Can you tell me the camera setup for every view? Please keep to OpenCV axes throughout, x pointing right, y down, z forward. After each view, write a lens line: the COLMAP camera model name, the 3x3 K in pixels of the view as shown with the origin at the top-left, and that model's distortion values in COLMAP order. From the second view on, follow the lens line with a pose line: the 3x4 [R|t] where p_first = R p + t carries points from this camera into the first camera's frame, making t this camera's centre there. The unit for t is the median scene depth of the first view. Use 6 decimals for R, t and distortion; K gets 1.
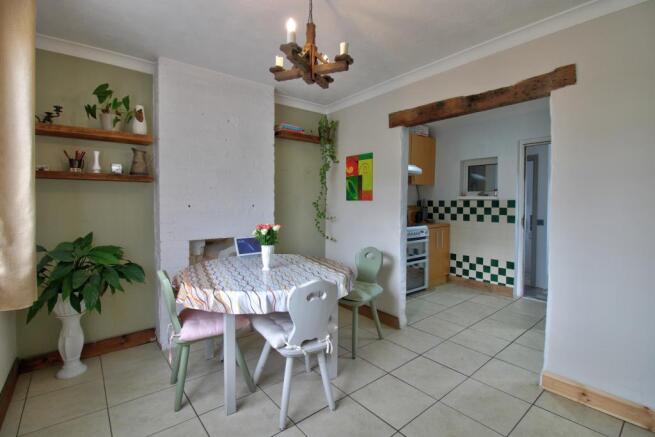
lens RADIAL K [[305.6, 0, 324.0], [0, 305.6, 212.8], [0, 0, 1]] dist [-0.002805, -0.000675]
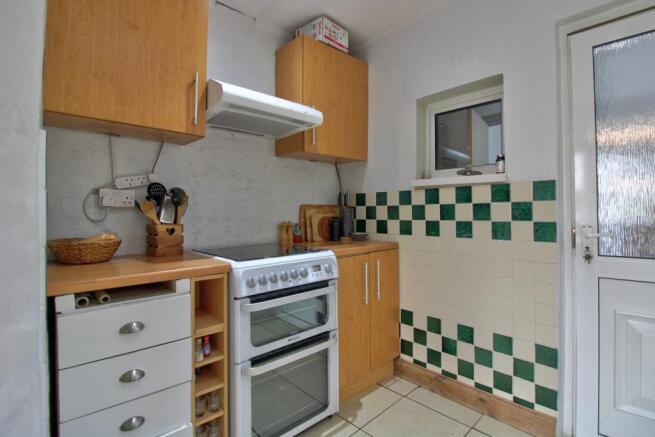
lens RADIAL K [[305.6, 0, 329.9], [0, 305.6, 214.4], [0, 0, 1]] dist [-0.002805, -0.000675]
pose [[0.997765, -0.011517, 0.065823, 0.296640], [0.013556, 0.999439, -0.030623, 0.006994], [-0.065434, 0.031447, 0.997361, 0.585417]]
